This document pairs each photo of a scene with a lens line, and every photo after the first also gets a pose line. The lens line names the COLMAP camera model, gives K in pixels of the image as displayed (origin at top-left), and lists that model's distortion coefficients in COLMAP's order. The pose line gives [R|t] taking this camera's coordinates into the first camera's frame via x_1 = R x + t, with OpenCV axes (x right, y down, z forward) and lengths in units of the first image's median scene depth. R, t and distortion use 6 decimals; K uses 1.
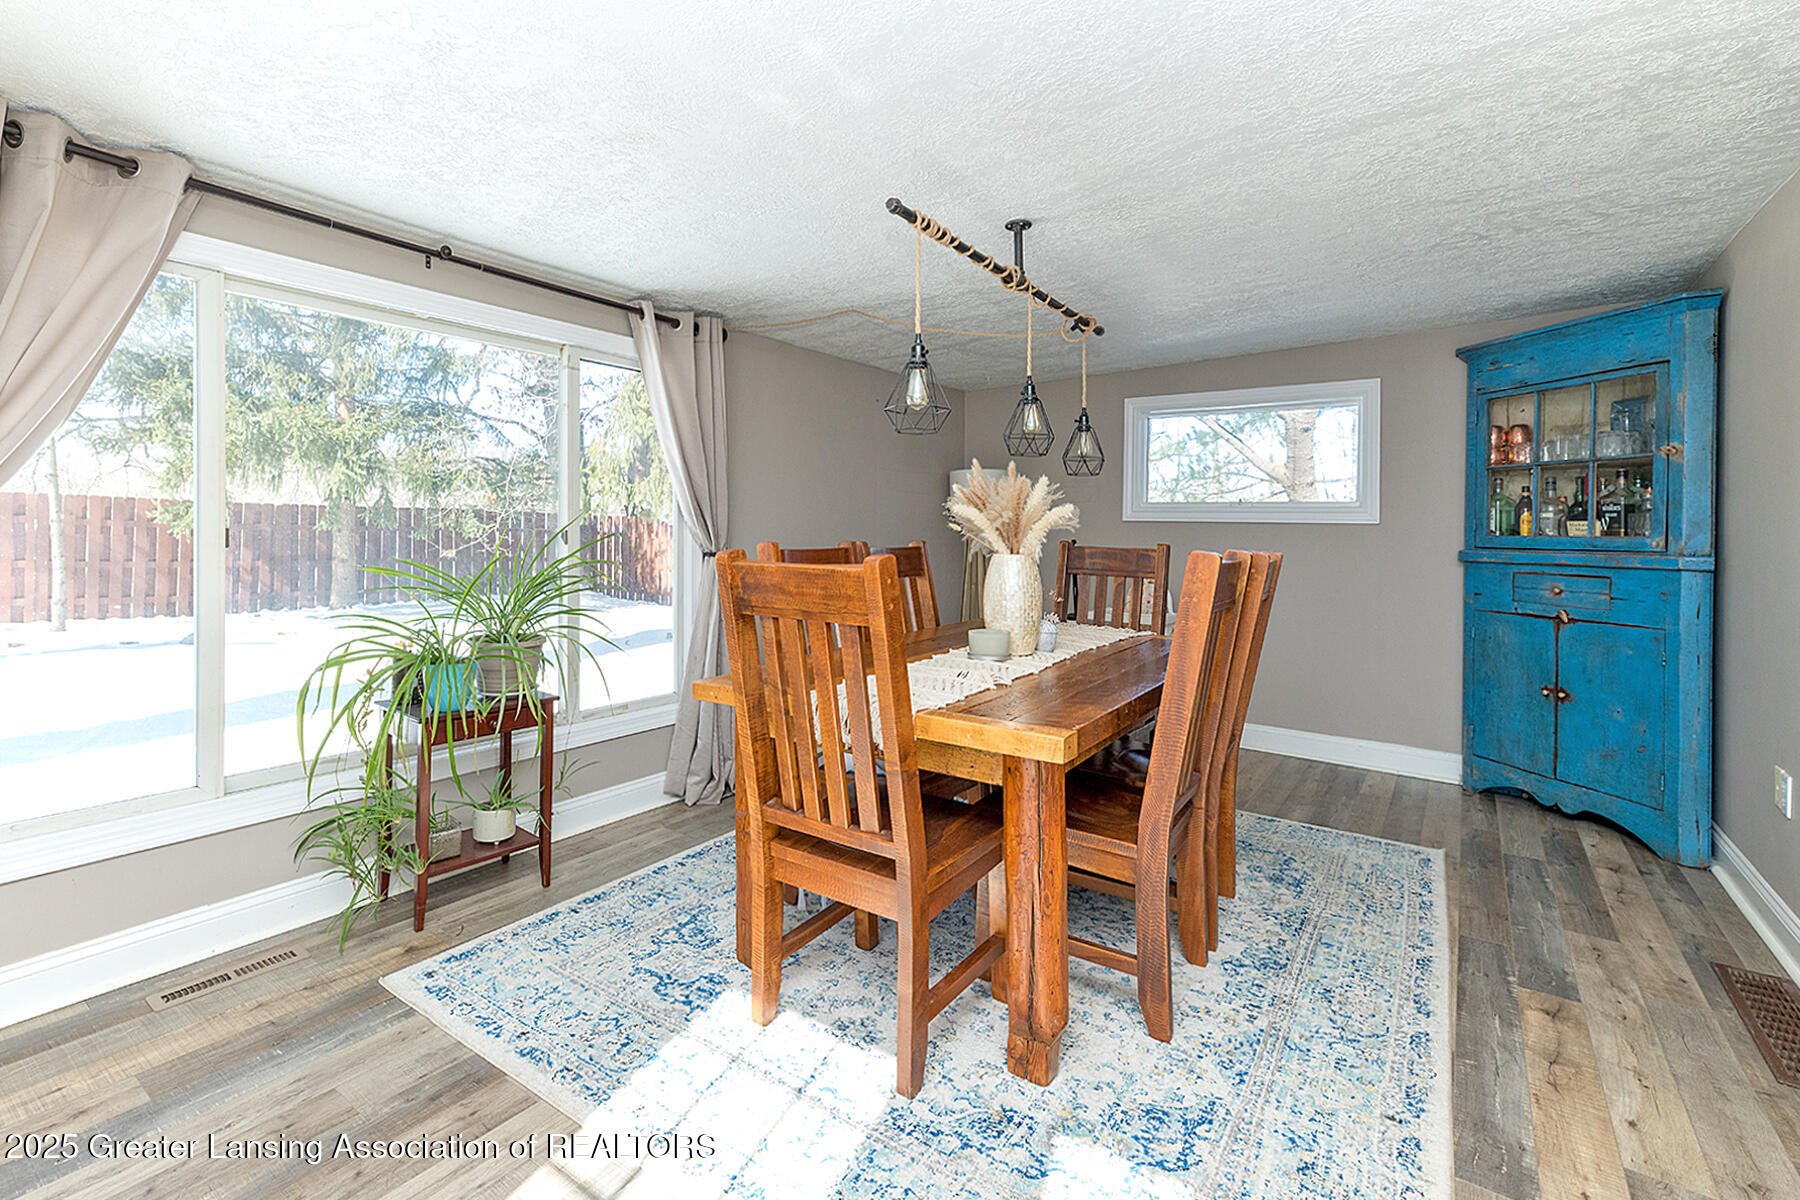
lens RADIAL K [[714.3, 0, 900.2], [0, 714.3, 569.3], [0, 0, 1]] dist [0.008964, 0.000094]
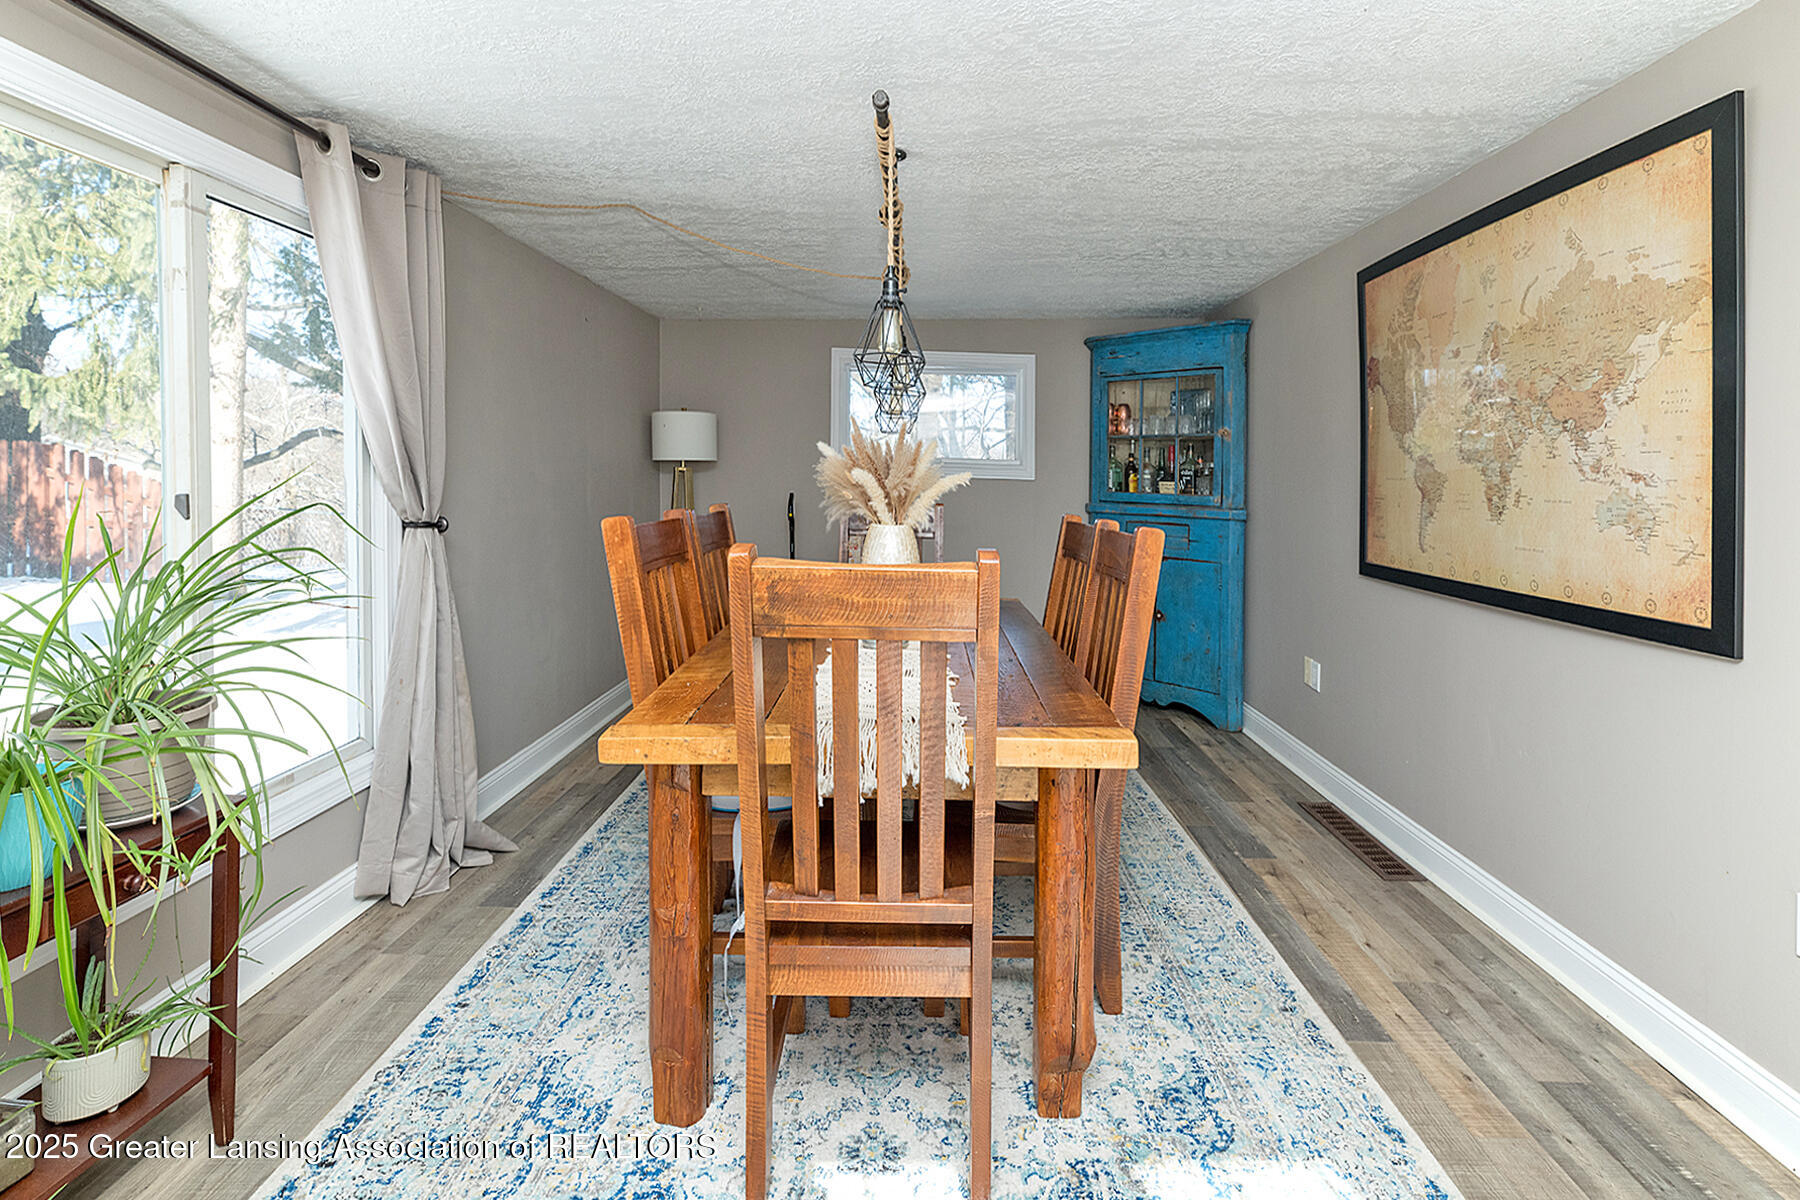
lens RADIAL K [[738.3, 0, 901.3], [0, 738.3, 518.6], [0, 0, 1]] dist [-0.000037, 0.006543]
pose [[0.846295, -0.014750, 0.532510, -0.319142], [0.009271, 0.999873, 0.012963, -0.039583], [-0.532633, -0.006033, 0.846325, 0.211635]]
